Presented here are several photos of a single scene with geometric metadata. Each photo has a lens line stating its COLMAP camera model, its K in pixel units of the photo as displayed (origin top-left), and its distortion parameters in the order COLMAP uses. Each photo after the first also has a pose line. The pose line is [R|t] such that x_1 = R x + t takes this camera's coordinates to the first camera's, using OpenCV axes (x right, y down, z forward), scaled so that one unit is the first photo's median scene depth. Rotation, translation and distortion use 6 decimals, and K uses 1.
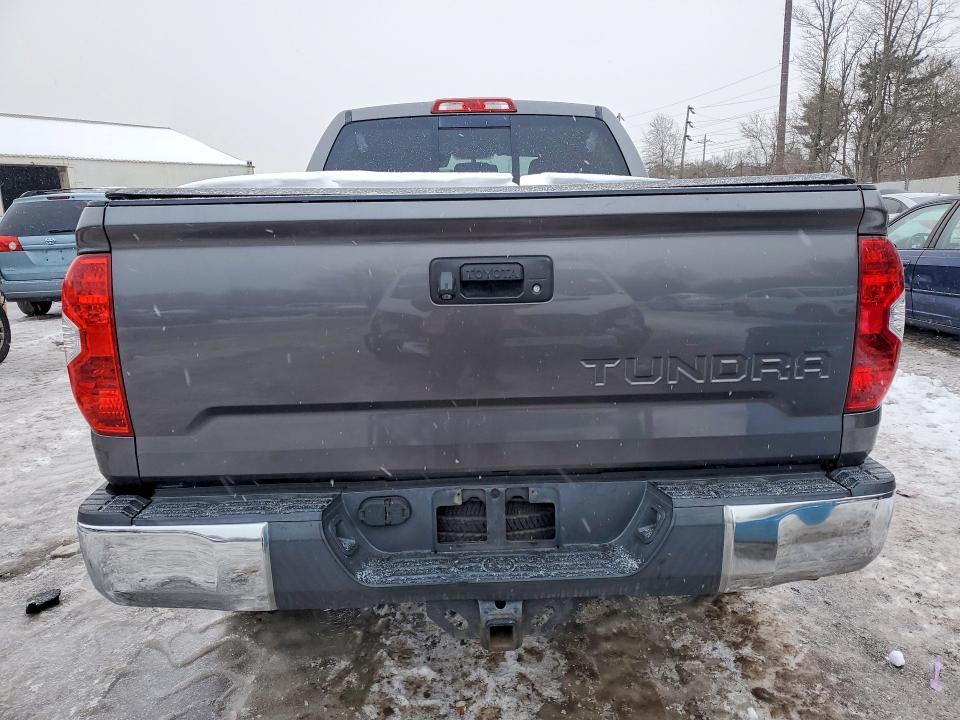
lens RADIAL K [[745.3, 0, 480.0], [0, 745.3, 360.0], [0, 0, 1]] dist [0.018279, 0.002746]
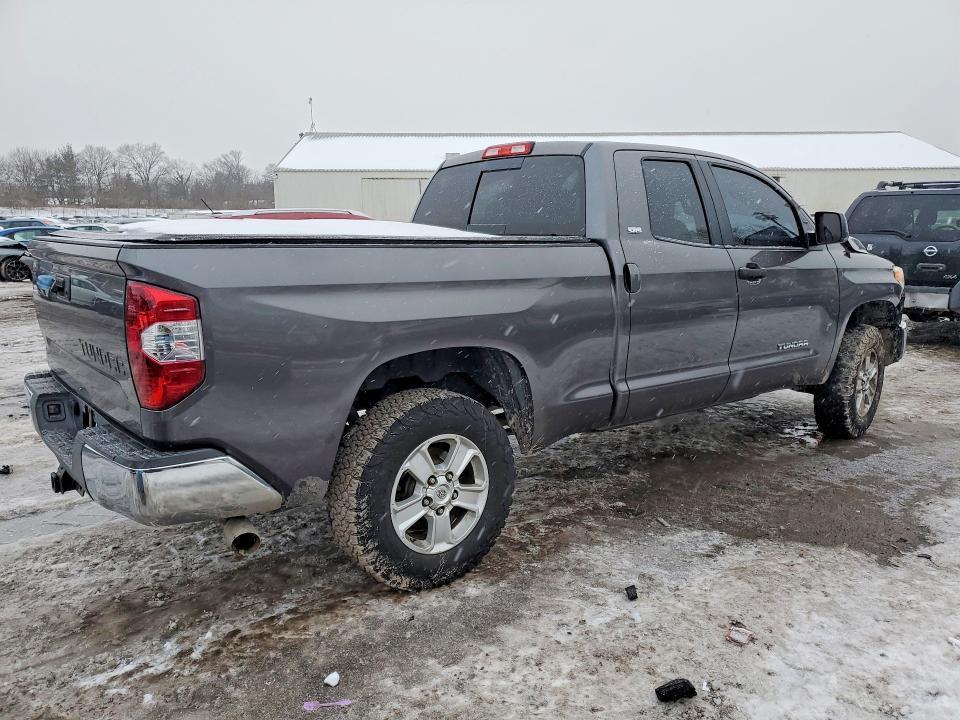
lens RADIAL K [[745.3, 0, 480.0], [0, 745.3, 360.0], [0, 0, 1]] dist [0.018279, 0.002746]
pose [[0.600980, 0.160764, -0.782929, 1.371429], [-0.166214, 0.983285, 0.074318, -0.156784], [0.781790, 0.085470, 0.617656, 0.441536]]
